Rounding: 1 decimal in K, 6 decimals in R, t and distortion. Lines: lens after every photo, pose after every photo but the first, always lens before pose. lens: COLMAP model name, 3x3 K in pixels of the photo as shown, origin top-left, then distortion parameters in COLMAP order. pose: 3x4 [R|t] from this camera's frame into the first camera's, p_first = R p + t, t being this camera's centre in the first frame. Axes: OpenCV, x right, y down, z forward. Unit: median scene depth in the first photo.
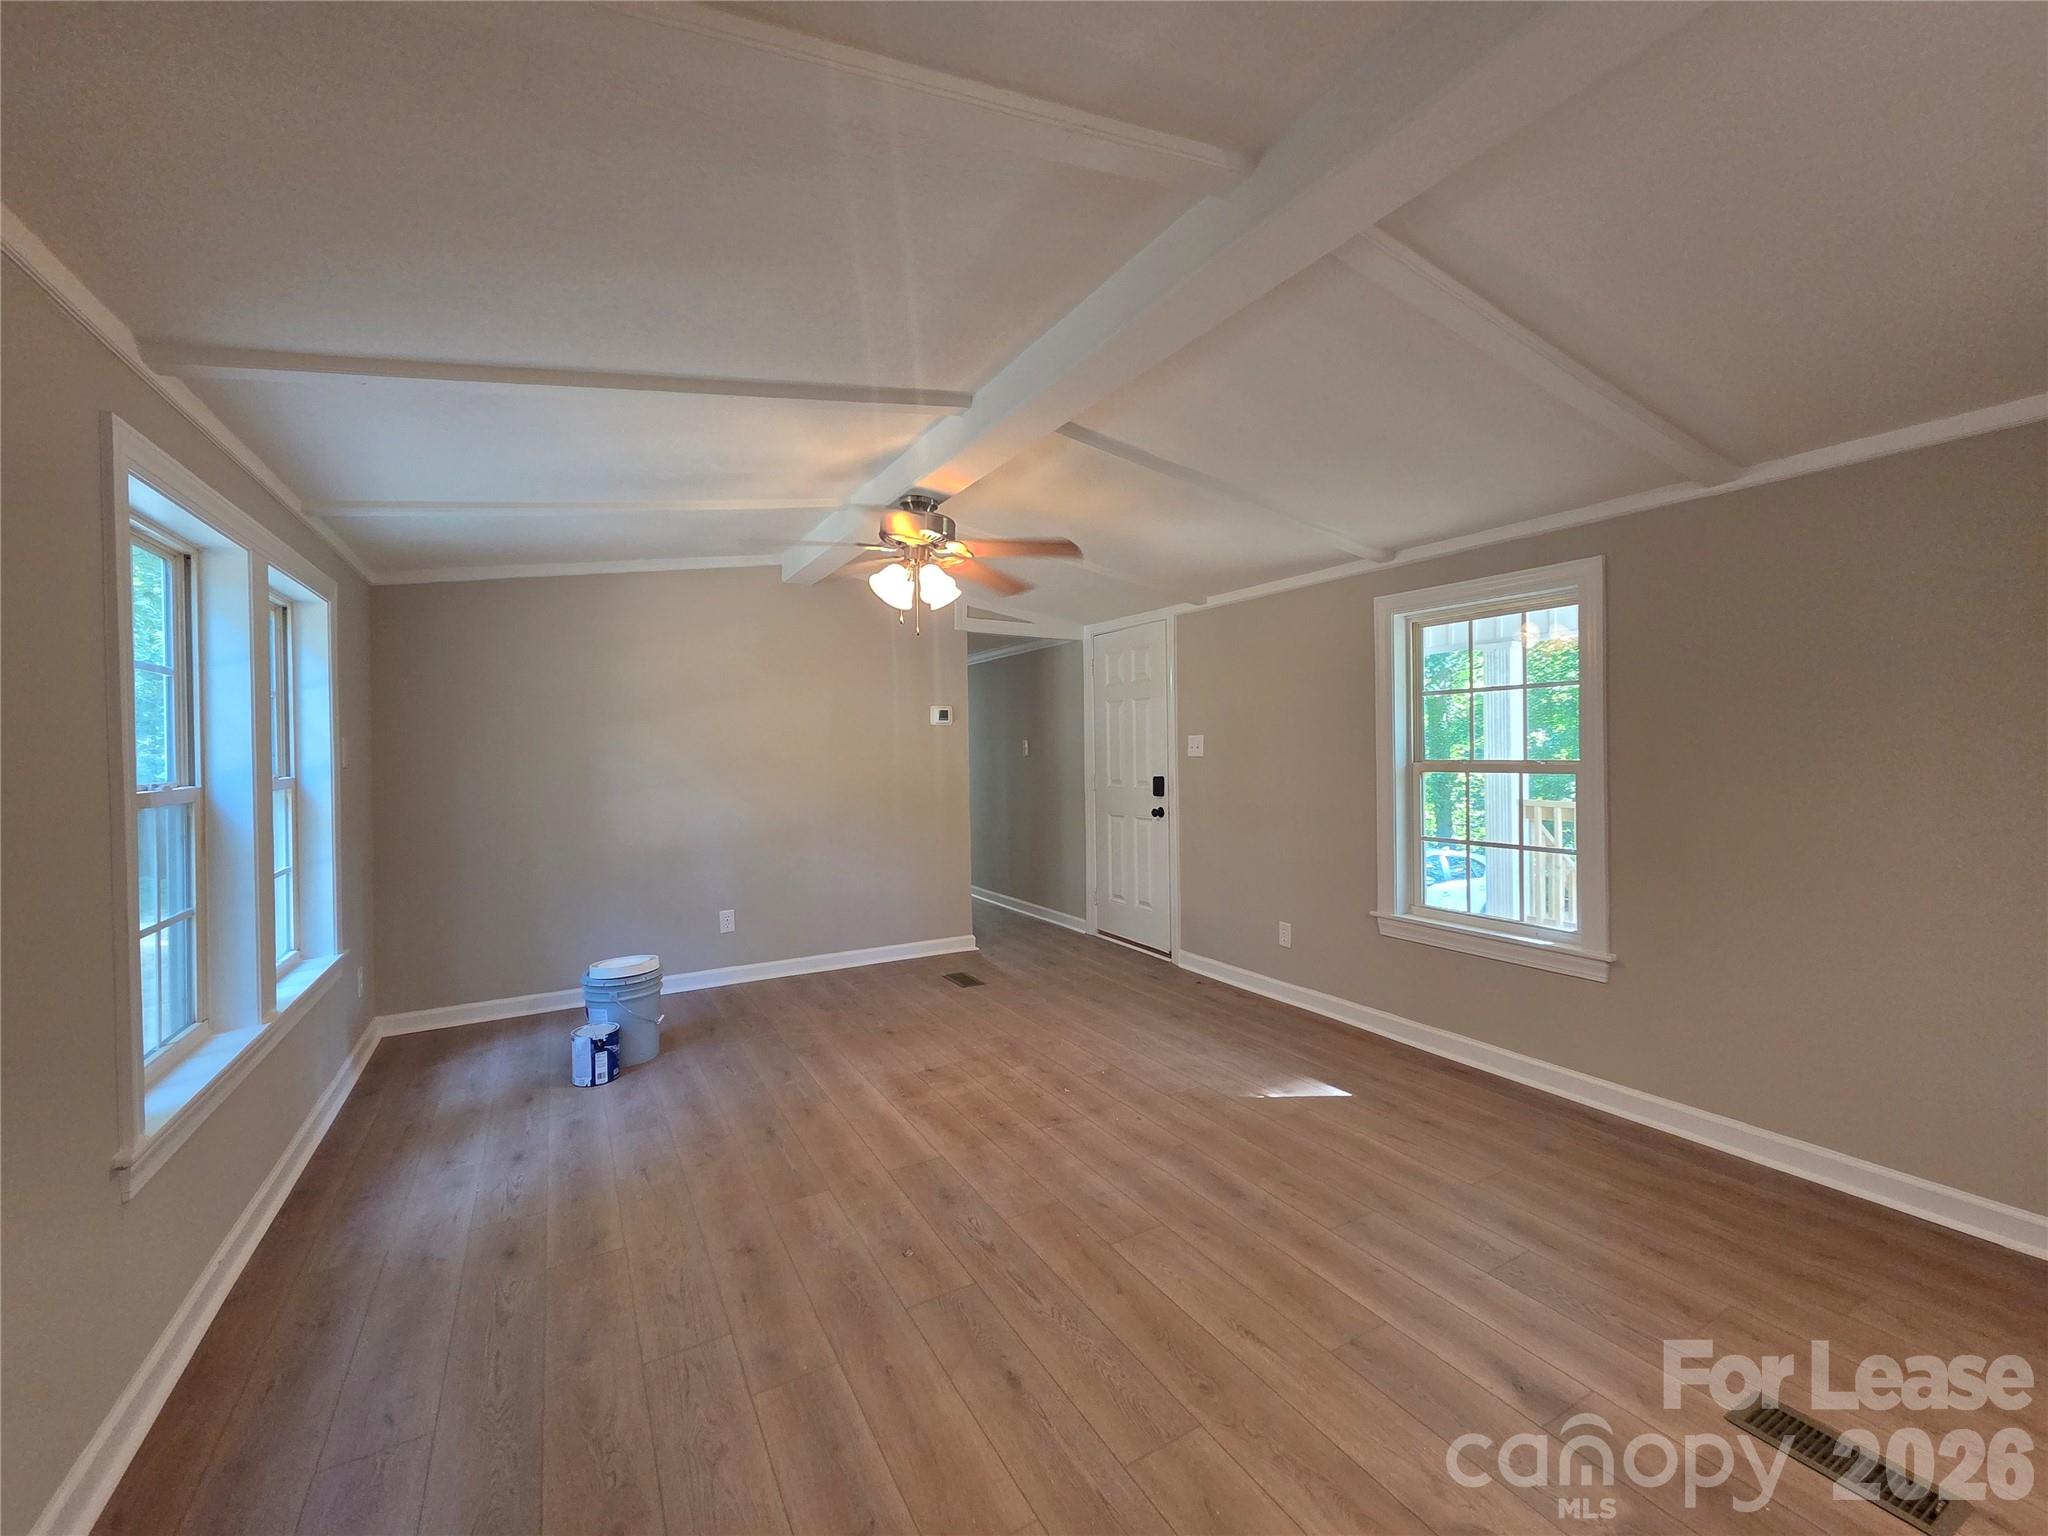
lens RADIAL K [[833.4, 0, 1034.5], [0, 833.4, 756.7], [0, 0, 1]] dist [0.000333, -0.000316]
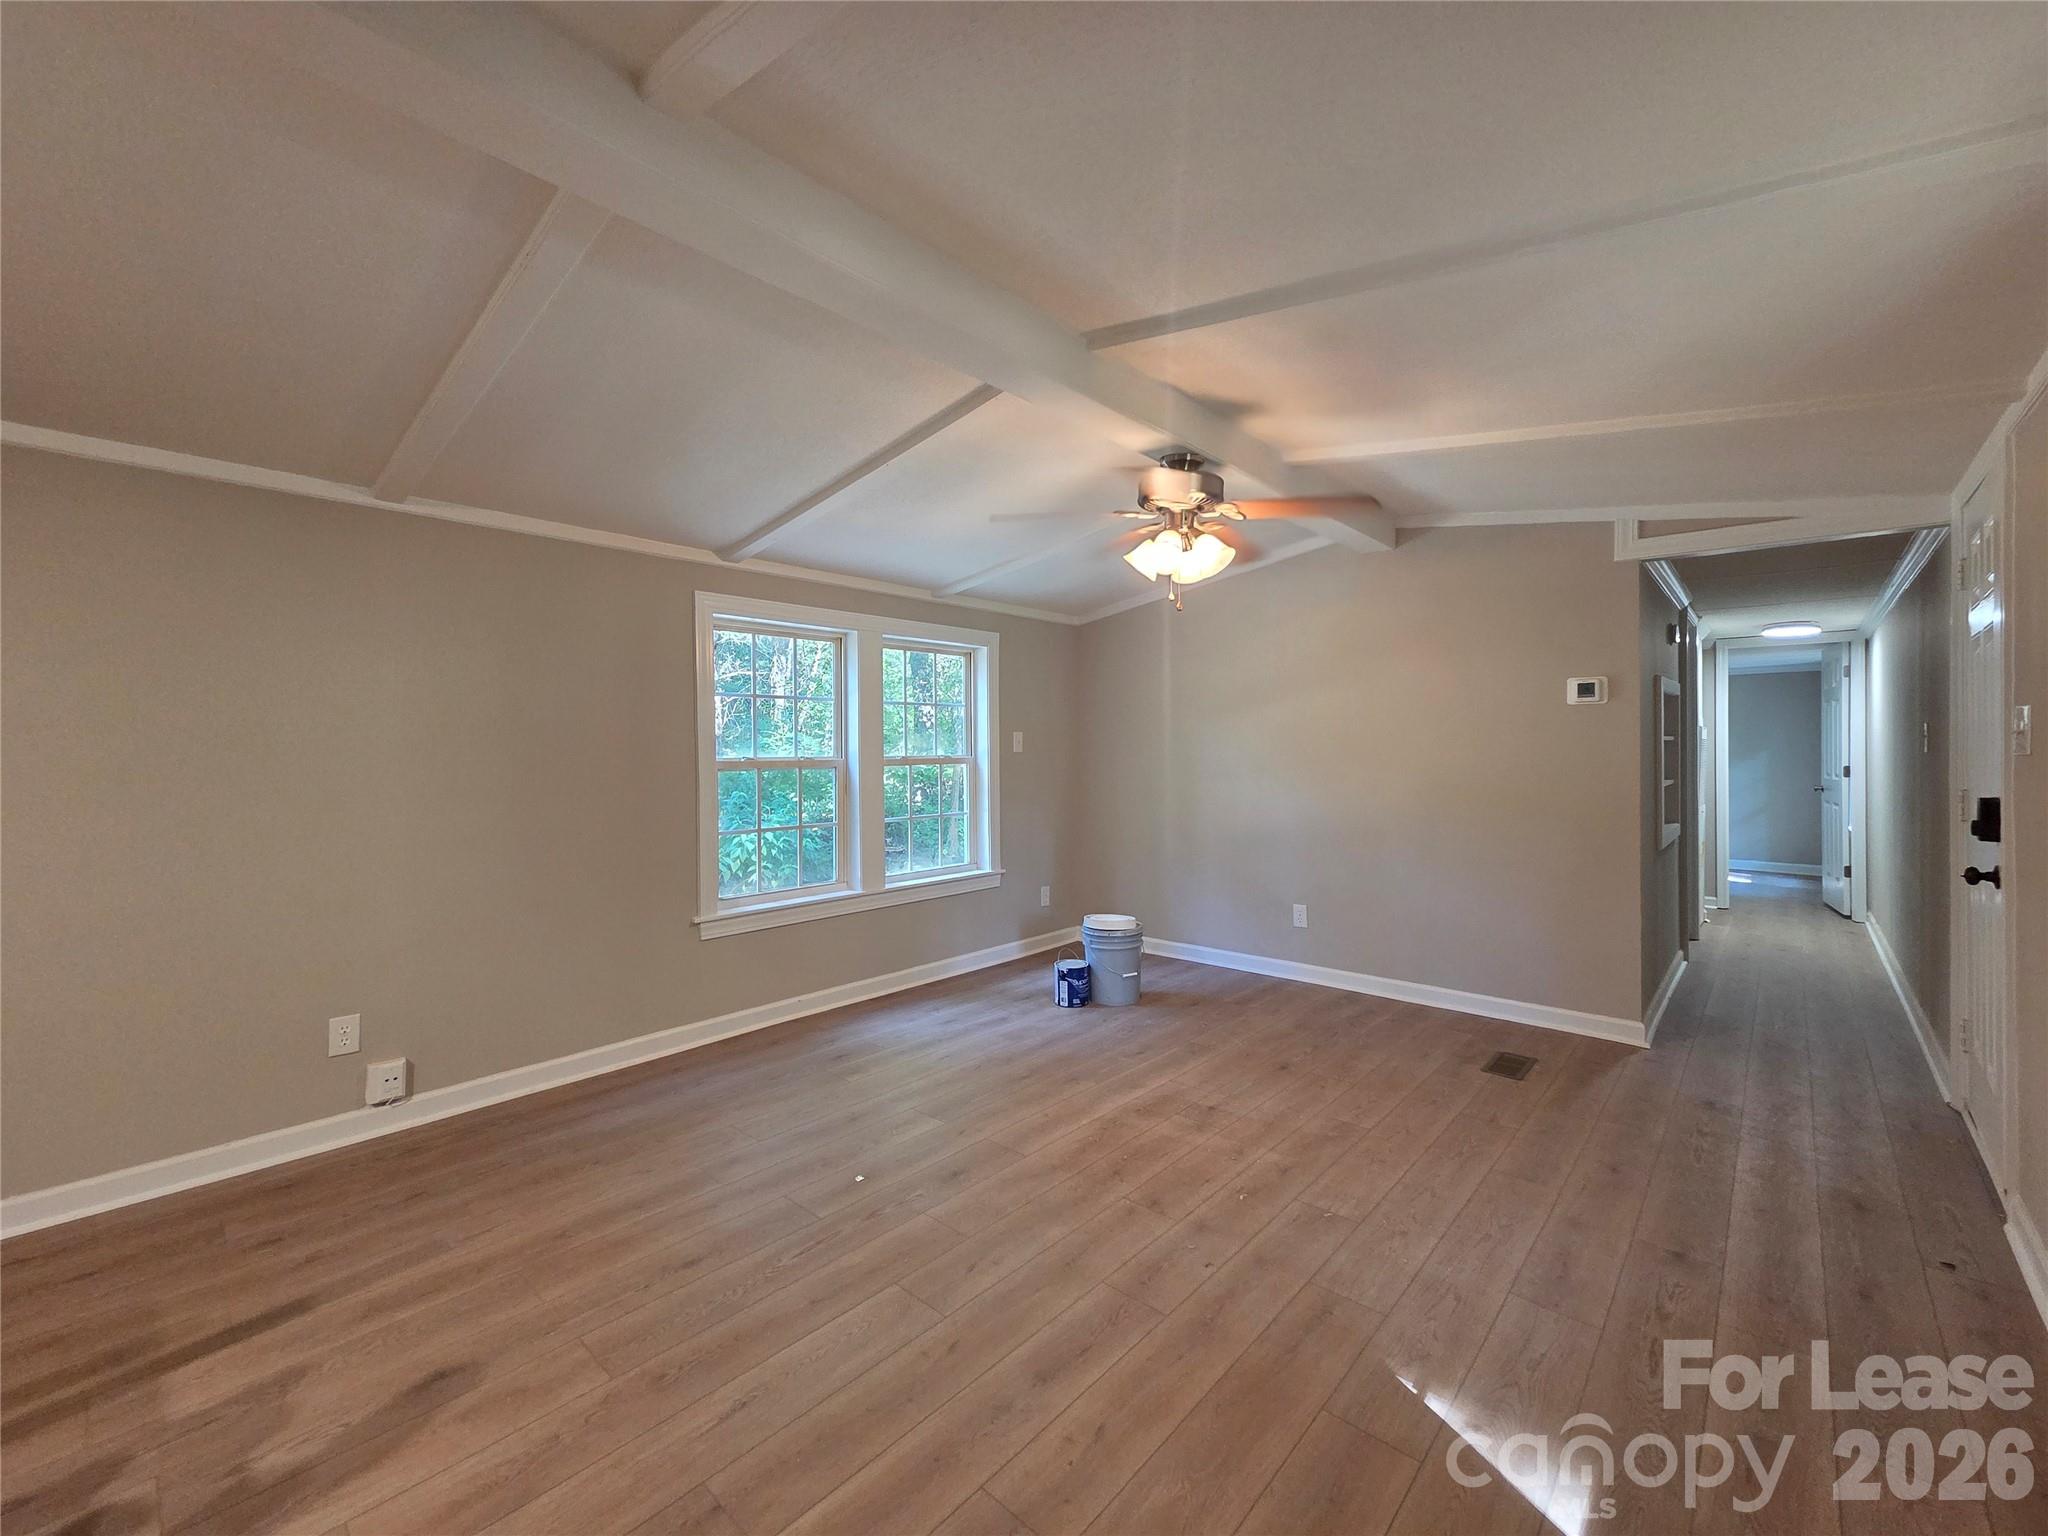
lens RADIAL K [[833.4, 0, 1034.5], [0, 833.4, 756.7], [0, 0, 1]] dist [0.000333, -0.000316]
pose [[0.312549, 0.017764, -0.949735, 0.700083], [-0.008447, 0.999838, 0.015921, -0.002992], [0.949864, 0.003047, 0.312648, 0.607147]]
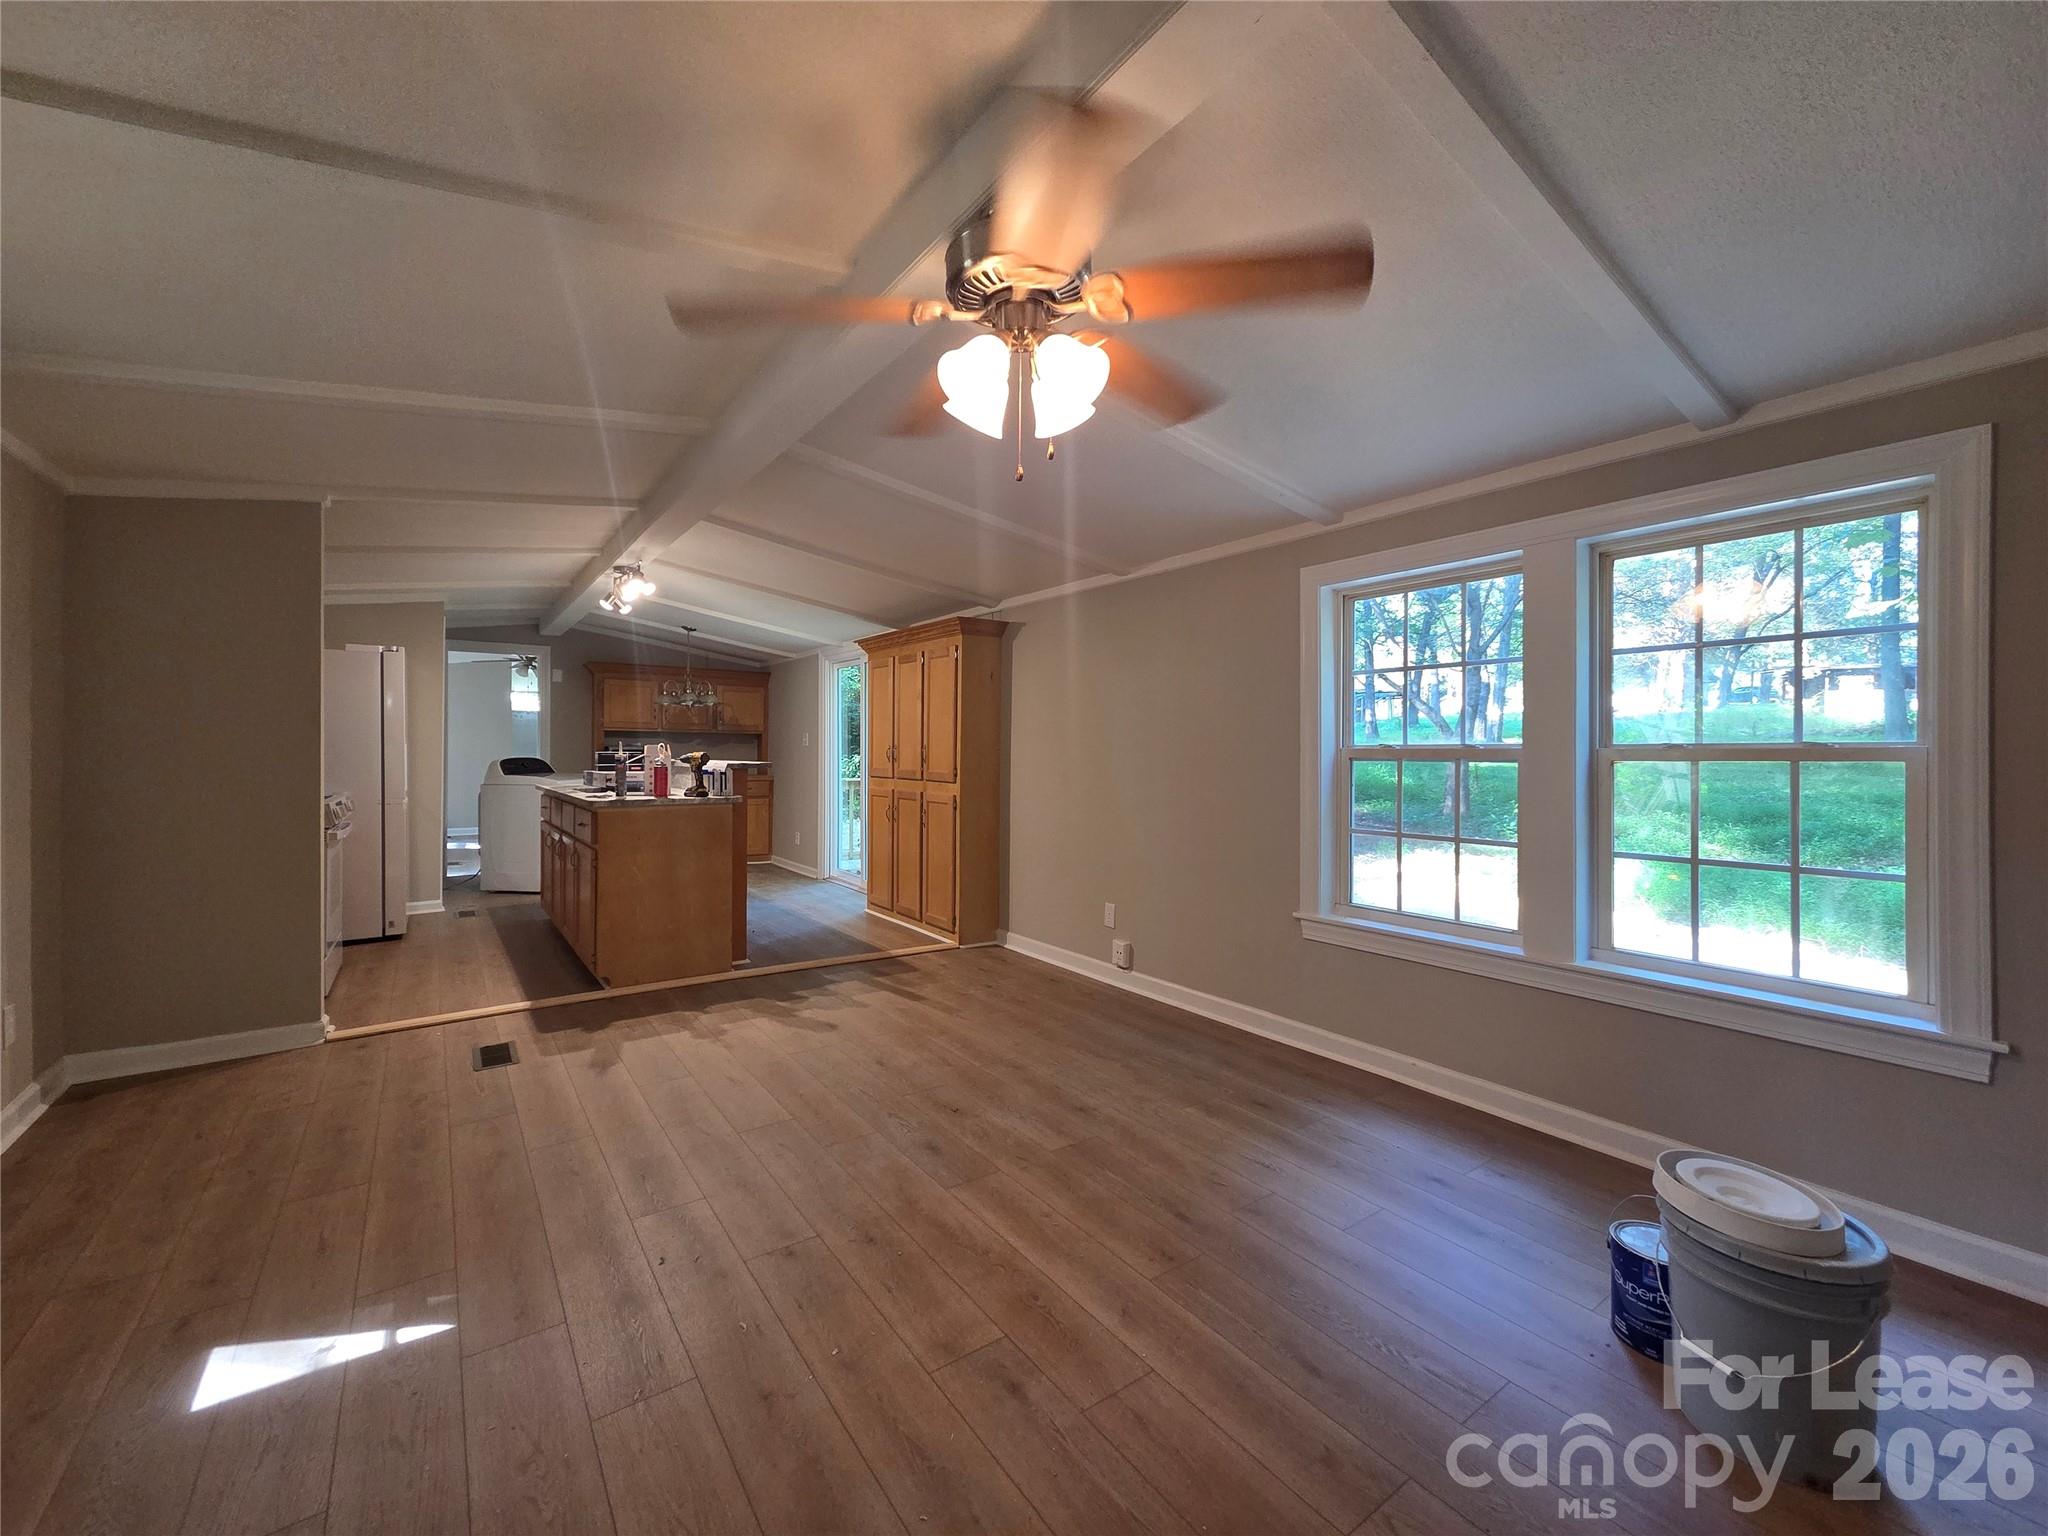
lens RADIAL K [[833.4, 0, 1034.5], [0, 833.4, 756.7], [0, 0, 1]] dist [0.000333, -0.000316]
pose [[-0.994421, 0.006125, -0.105302, -0.098152], [0.004535, 0.999872, 0.015337, 0.019360], [0.105382, 0.014774, -0.994322, 1.603078]]
